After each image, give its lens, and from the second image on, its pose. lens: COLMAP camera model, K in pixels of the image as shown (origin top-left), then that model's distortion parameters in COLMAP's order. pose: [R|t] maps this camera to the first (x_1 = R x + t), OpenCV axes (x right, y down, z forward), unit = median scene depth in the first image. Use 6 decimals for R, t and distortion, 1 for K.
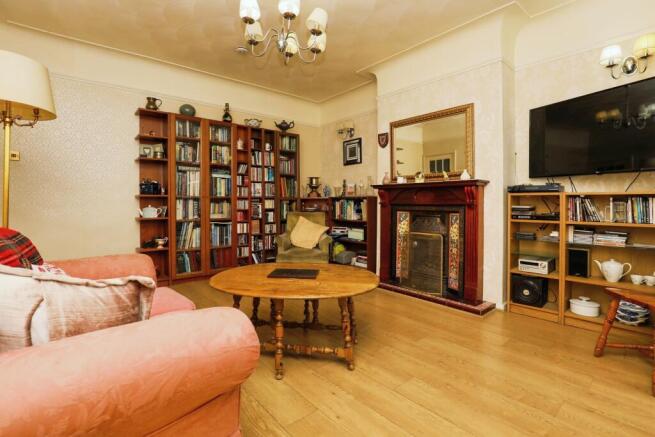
lens RADIAL K [[314.8, 0, 325.9], [0, 314.8, 204.3], [0, 0, 1]] dist [-0.029274, 0.000044]
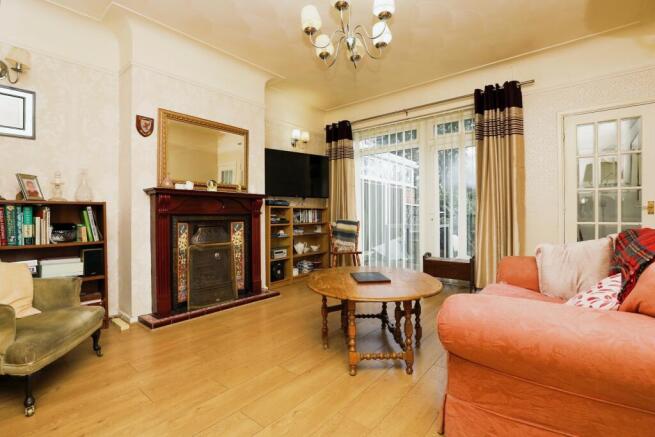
lens RADIAL K [[300.5, 0, 326.8], [0, 300.5, 213.3], [0, 0, 1]] dist [-0.026401, -0.000057]
pose [[-0.179141, -0.004906, 0.983811, -0.669608], [0.001323, 0.999985, 0.005228, -0.006576], [-0.983823, 0.002238, -0.179131, 0.835670]]
